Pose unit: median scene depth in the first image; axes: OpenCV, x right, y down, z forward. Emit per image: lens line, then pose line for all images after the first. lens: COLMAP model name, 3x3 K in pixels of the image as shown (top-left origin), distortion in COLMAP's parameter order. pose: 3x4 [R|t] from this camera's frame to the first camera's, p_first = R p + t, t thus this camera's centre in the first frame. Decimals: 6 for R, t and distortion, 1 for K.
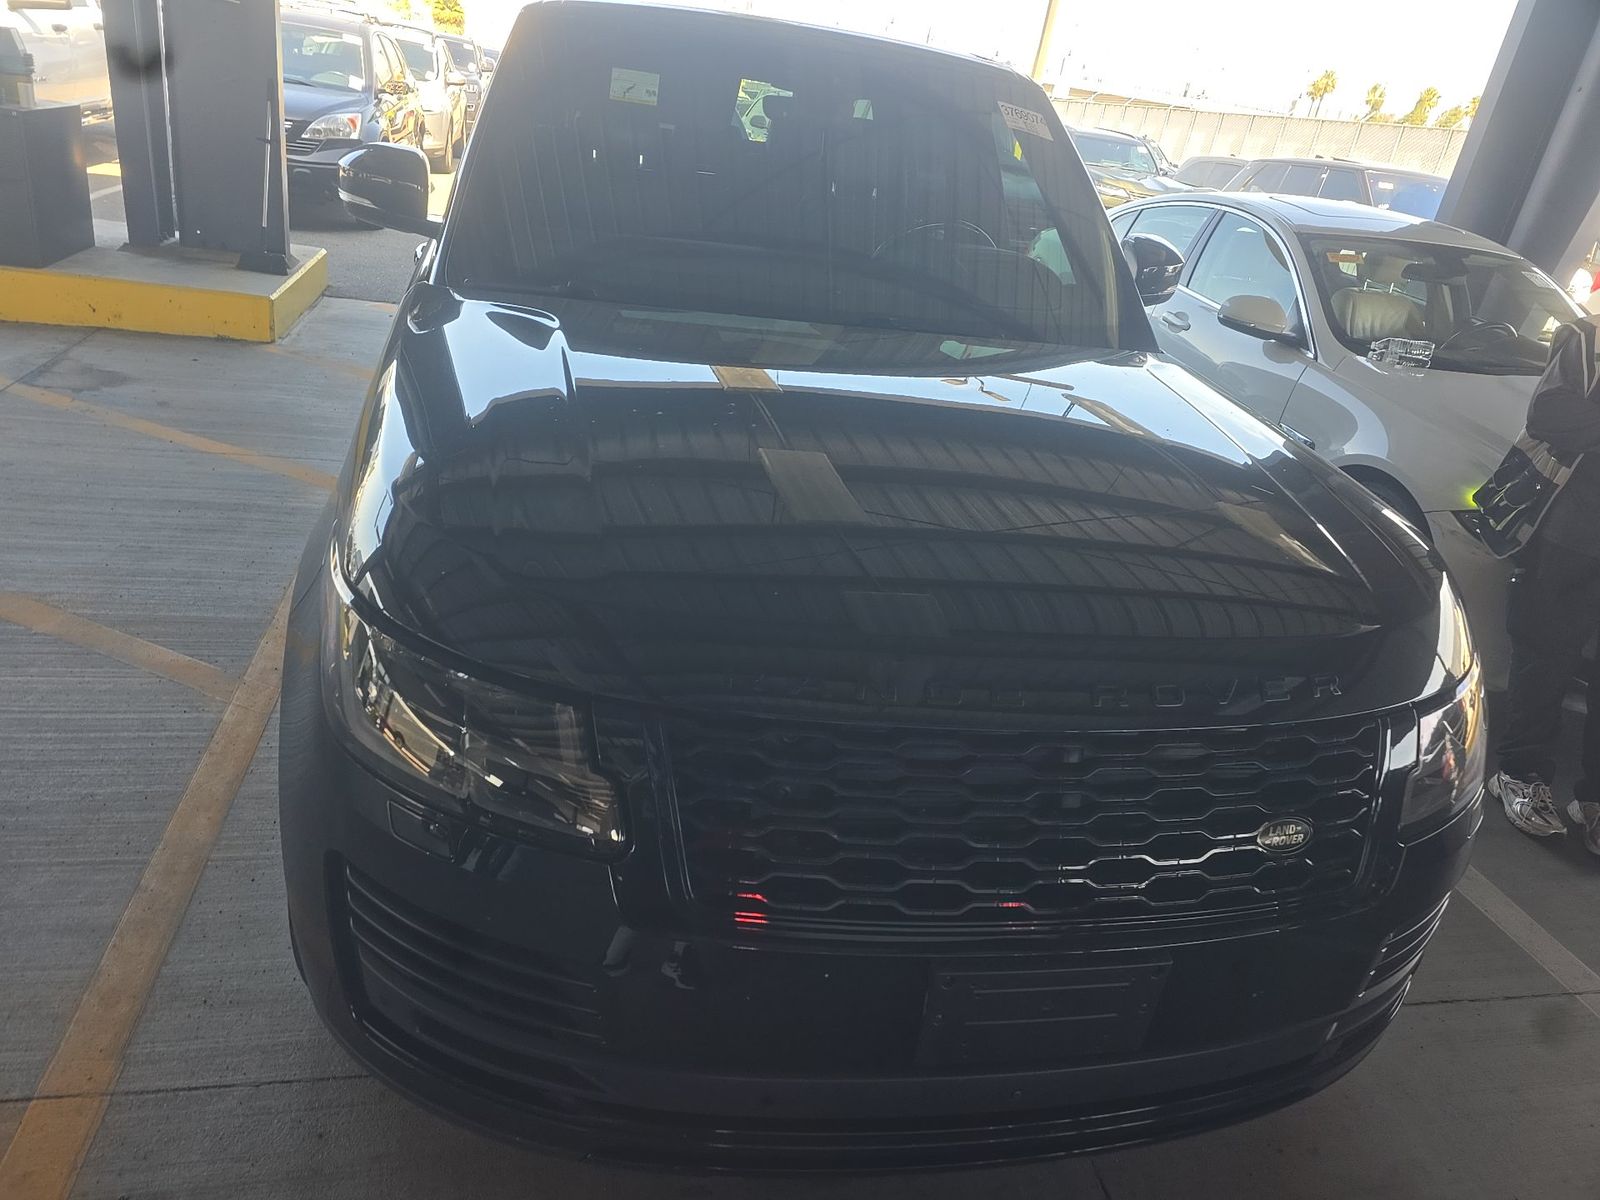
lens RADIAL K [[1096.5, 0, 800.0], [0, 1096.5, 600.0], [0, 0, 1]] dist [0.082404, -0.077381]
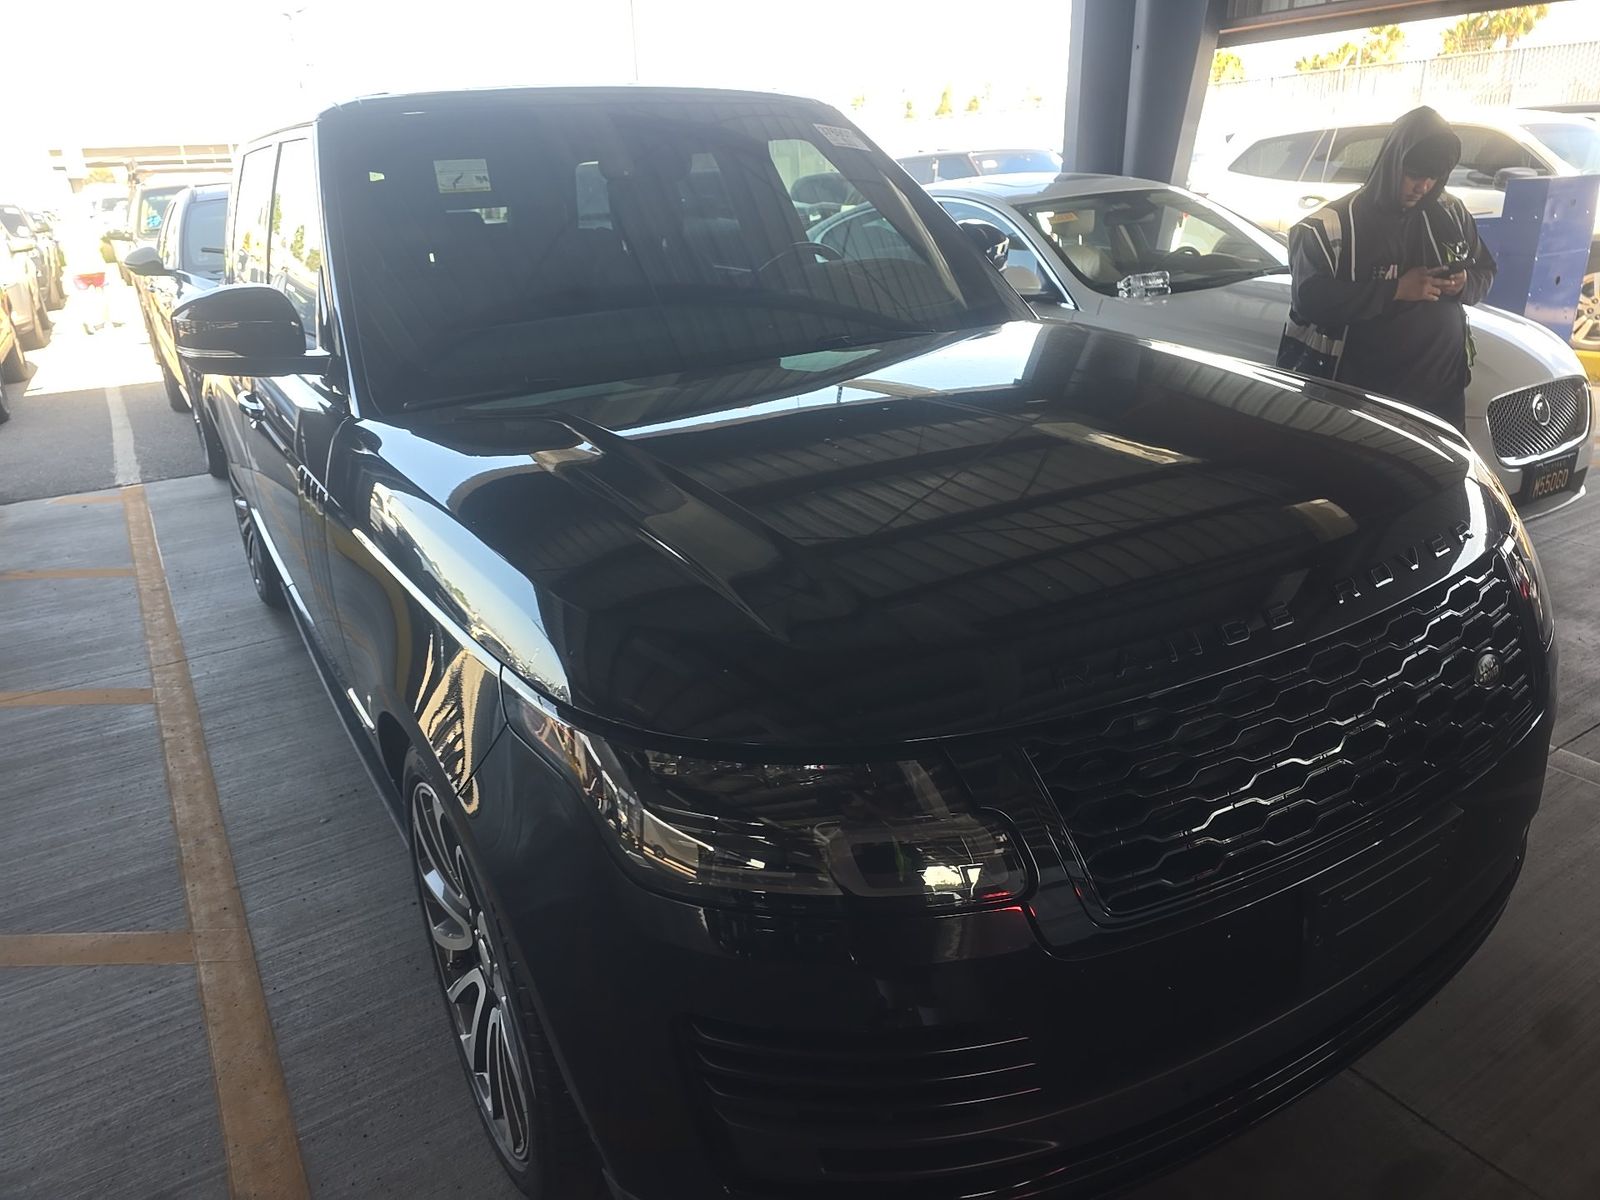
lens RADIAL K [[1096.5, 0, 800.0], [0, 1096.5, 600.0], [0, 0, 1]] dist [0.082404, -0.077381]
pose [[0.921033, -0.290455, 0.259488, -0.206329], [0.302091, 0.953265, -0.005225, -0.024317], [-0.245843, 0.083201, 0.965732, 0.043529]]
